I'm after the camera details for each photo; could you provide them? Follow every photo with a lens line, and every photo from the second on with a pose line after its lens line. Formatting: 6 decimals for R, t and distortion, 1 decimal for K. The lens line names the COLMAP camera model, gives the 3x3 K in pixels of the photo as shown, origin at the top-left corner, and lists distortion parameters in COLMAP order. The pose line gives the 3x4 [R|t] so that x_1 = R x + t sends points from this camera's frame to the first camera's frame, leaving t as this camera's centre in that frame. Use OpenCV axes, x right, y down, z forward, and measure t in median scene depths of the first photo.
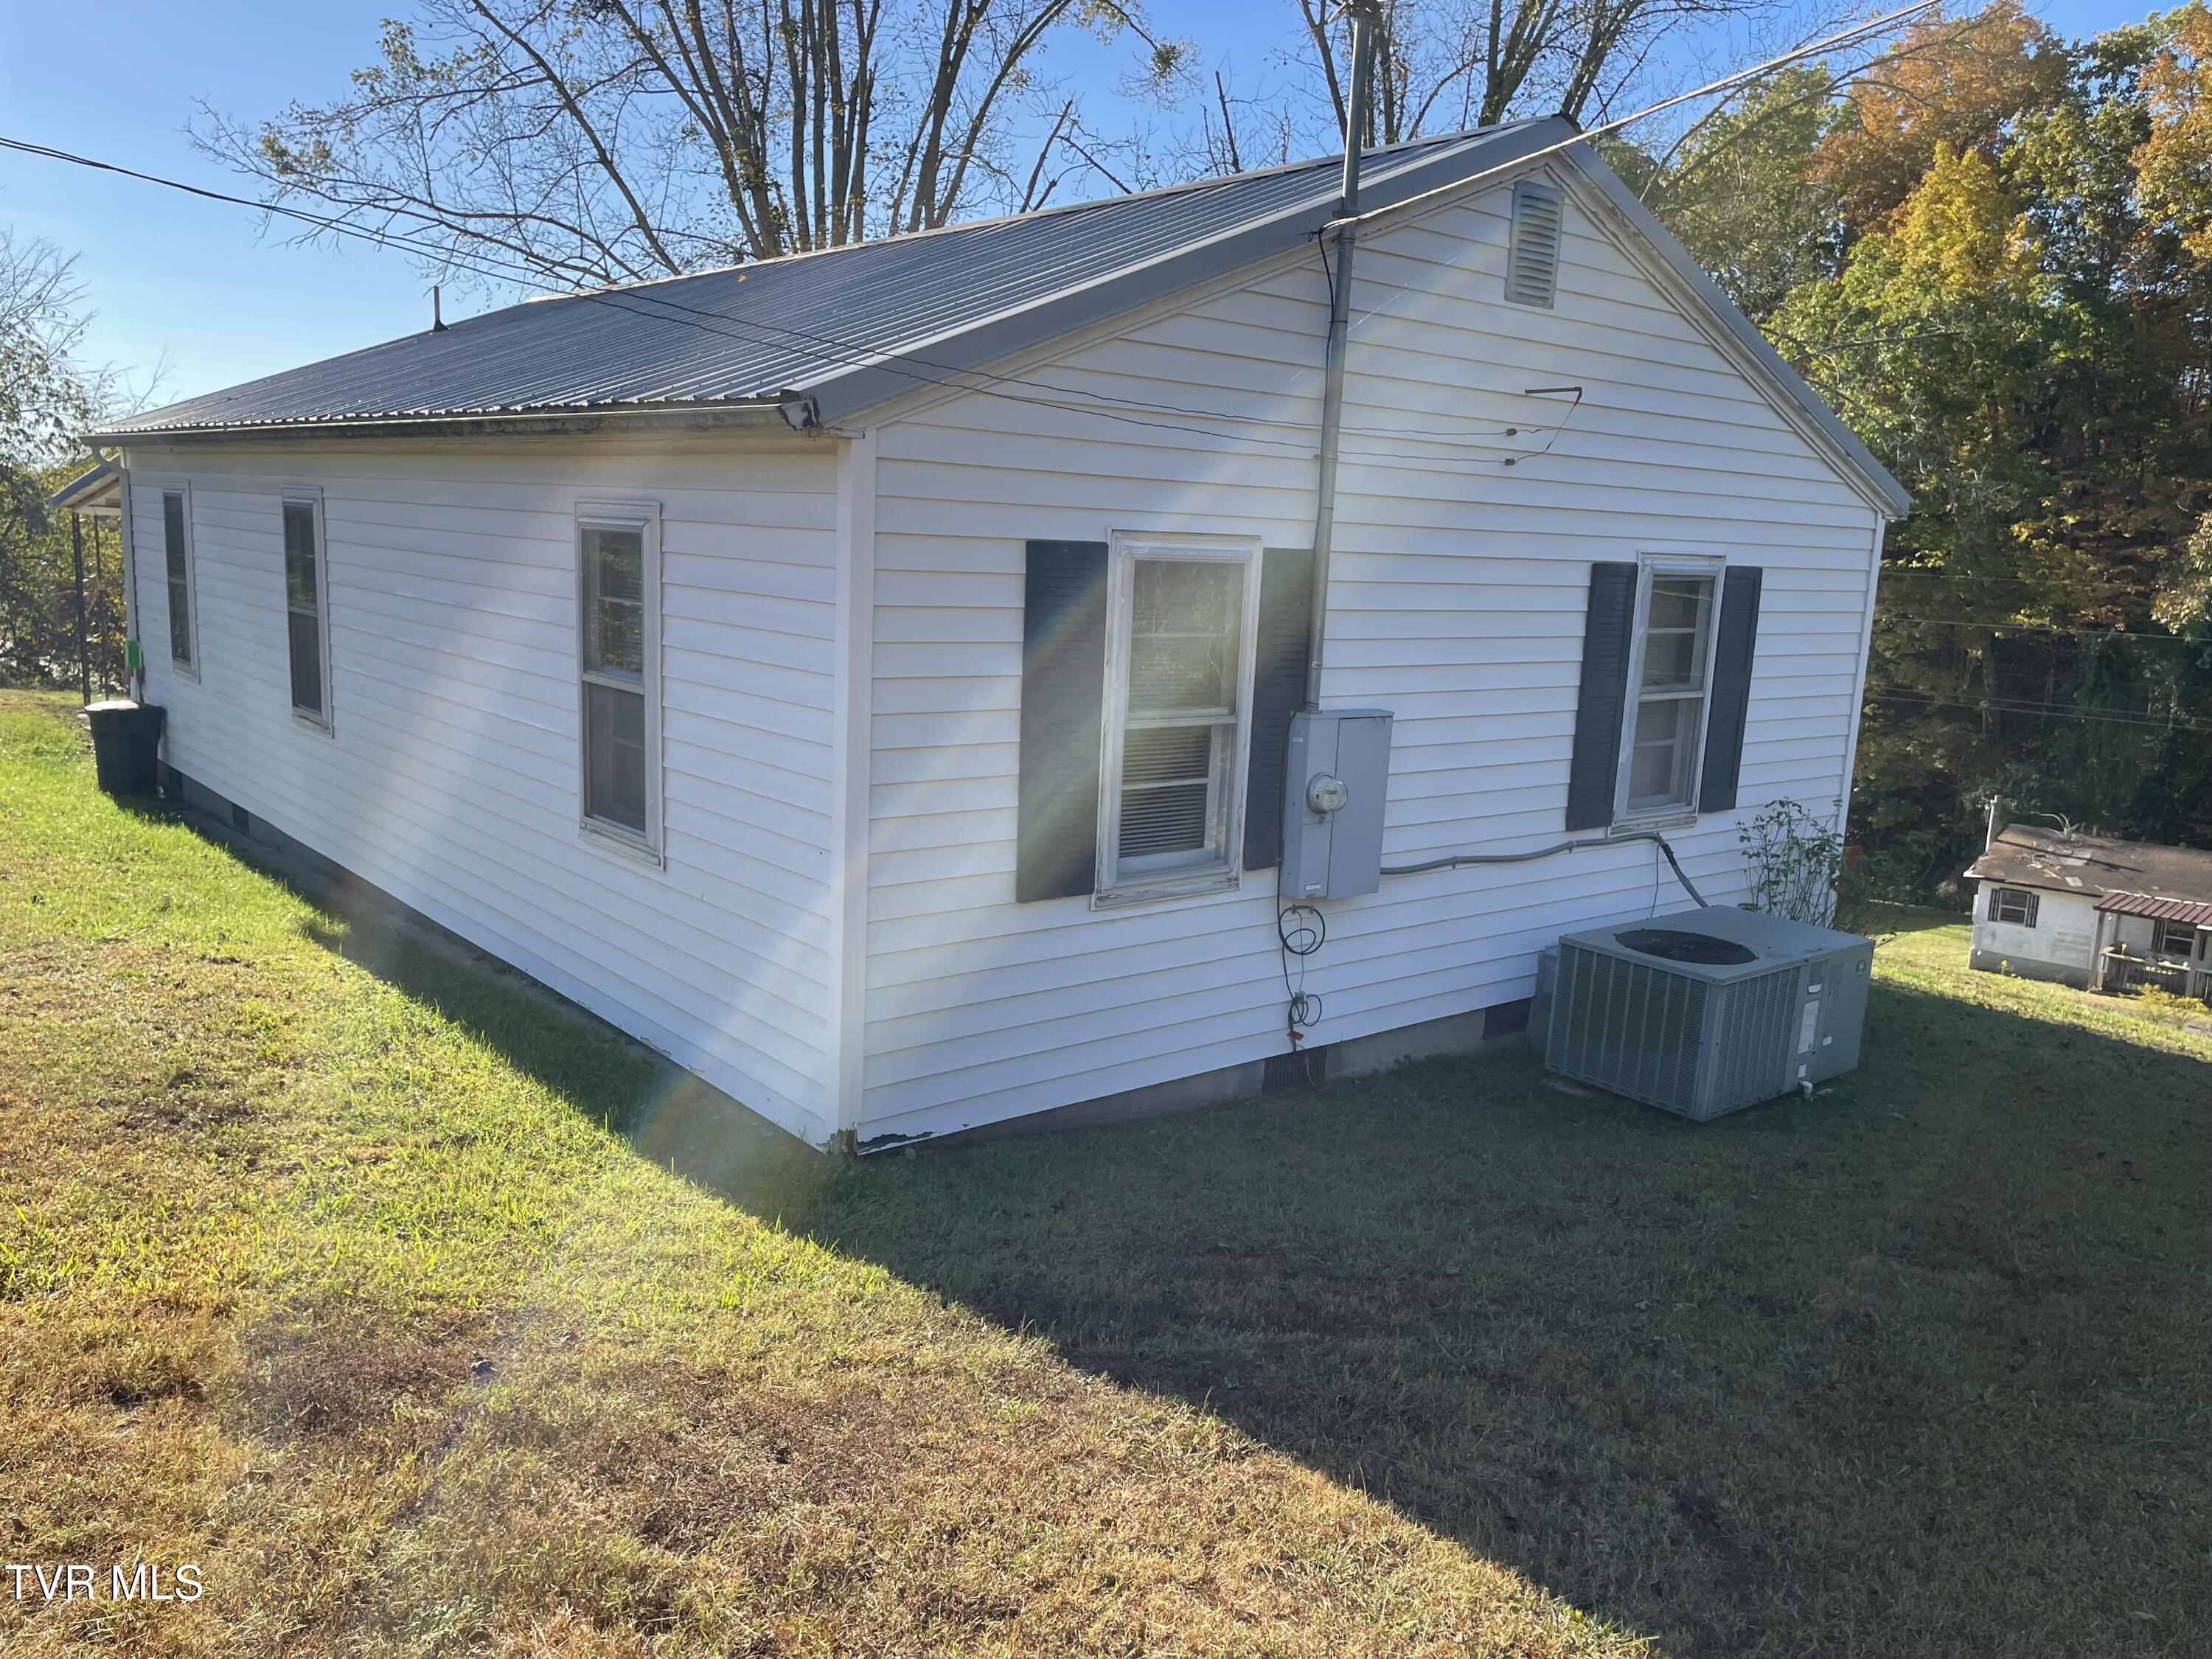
lens RADIAL K [[1705.4, 0, 1106.0], [0, 1705.4, 829.5], [0, 0, 1]] dist [-0.040014, 0.000485]
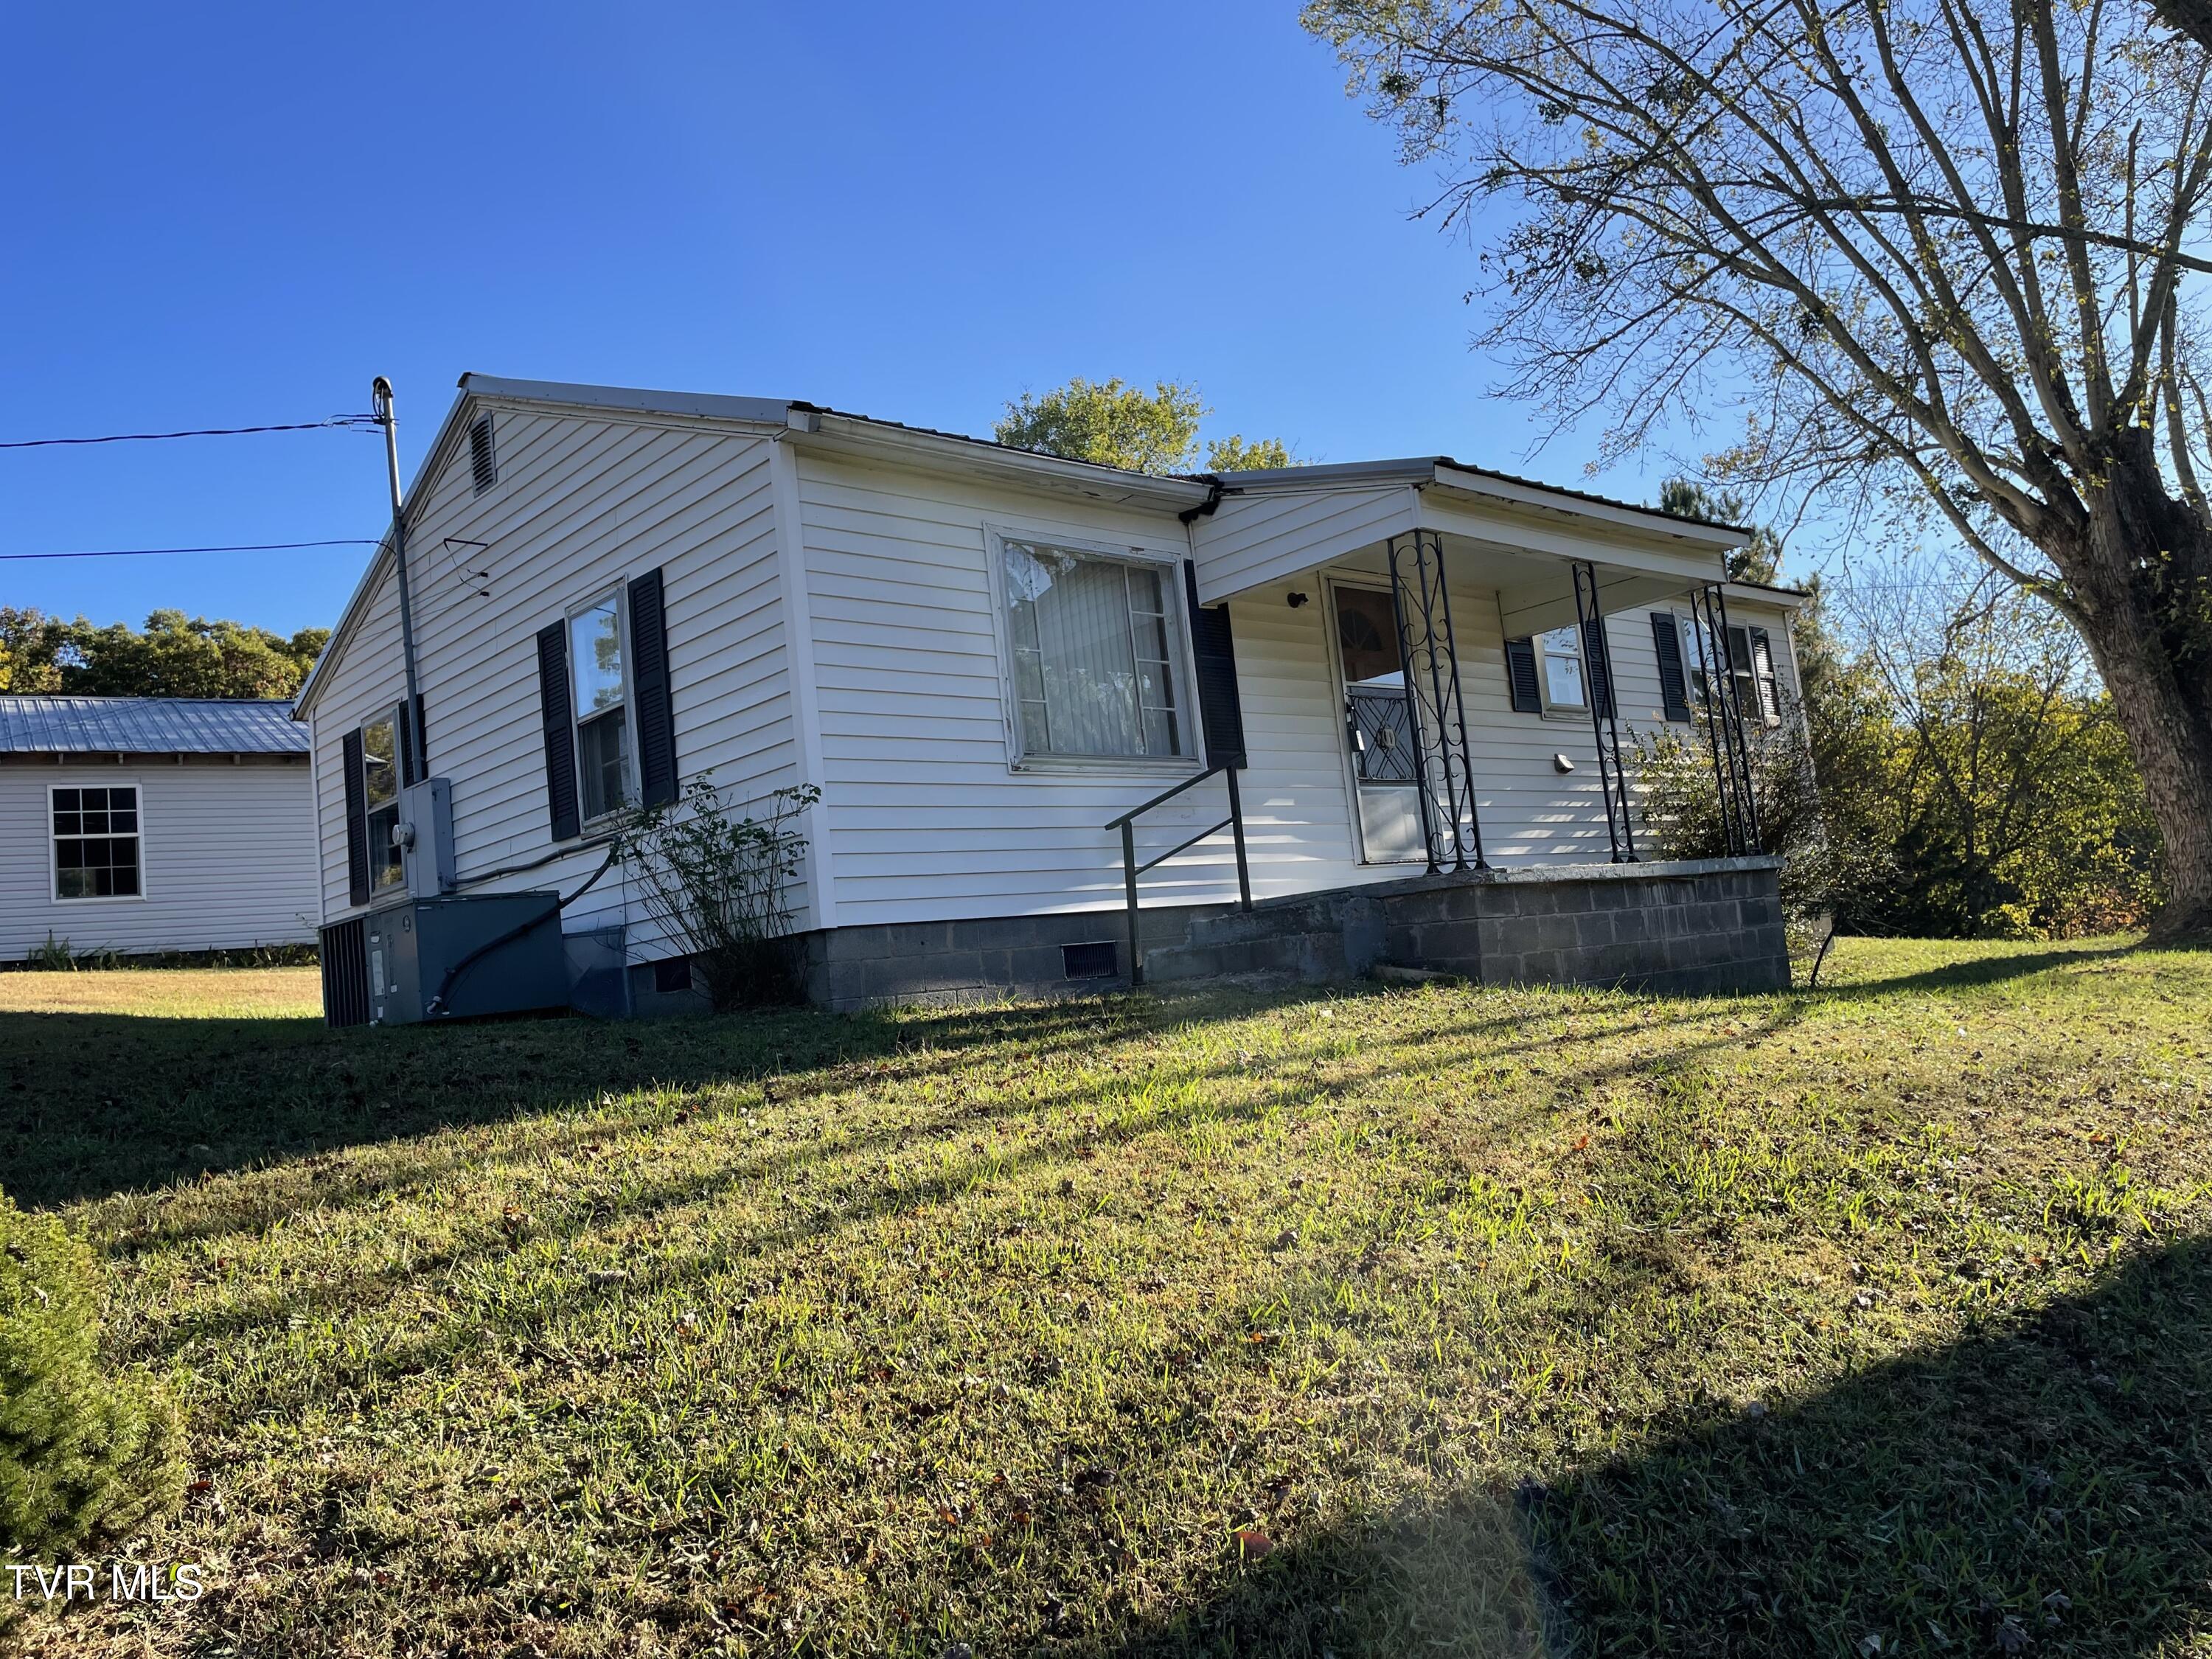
lens RADIAL K [[1661.1, 0, 1130.4], [0, 1661.1, 818.3], [0, 0, 1]] dist [0.097647, -0.117592]
pose [[0.063029, -0.158258, -0.985384, 1.386696], [-0.061260, 0.984872, -0.162094, 0.144116], [0.996130, 0.070581, 0.052381, 1.242158]]
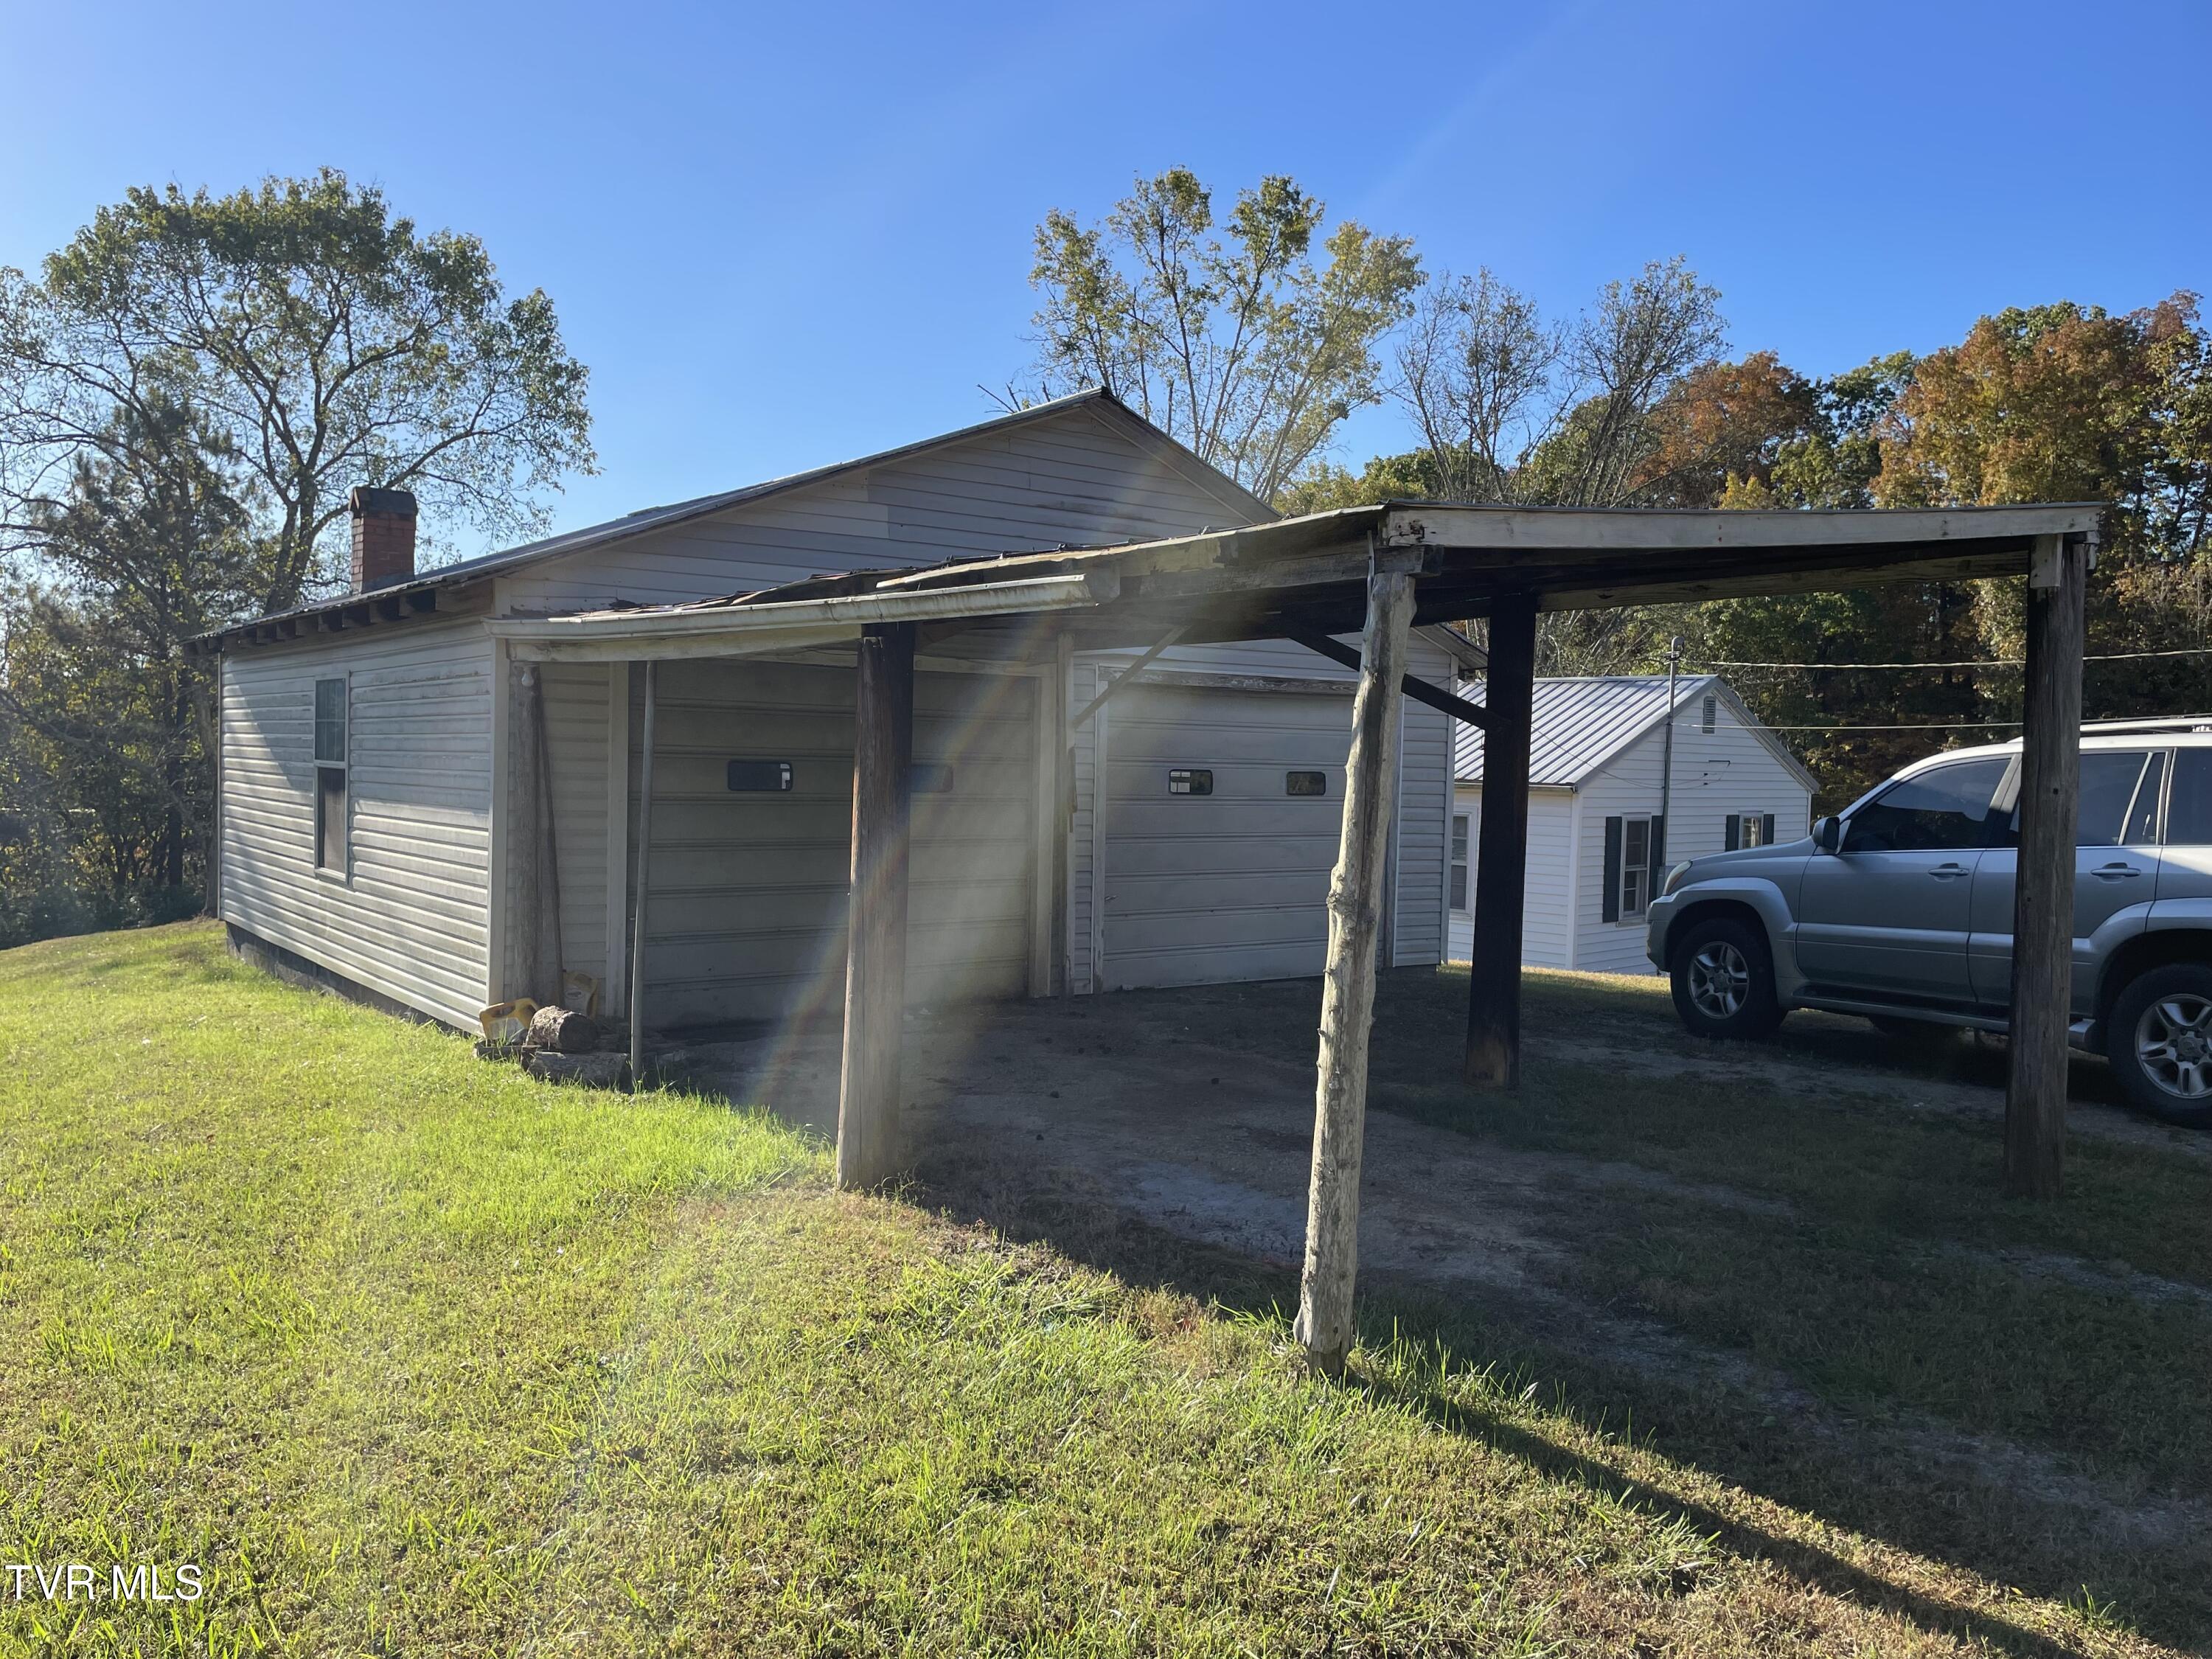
lens RADIAL K [[1661.1, 0, 1130.4], [0, 1661.1, 818.3], [0, 0, 1]] dist [0.097647, -0.117592]
pose [[0.992450, -0.025331, 0.120010, -0.996506], [0.041308, 0.990312, -0.132572, 0.173659], [-0.115489, 0.136529, 0.983881, -1.589094]]
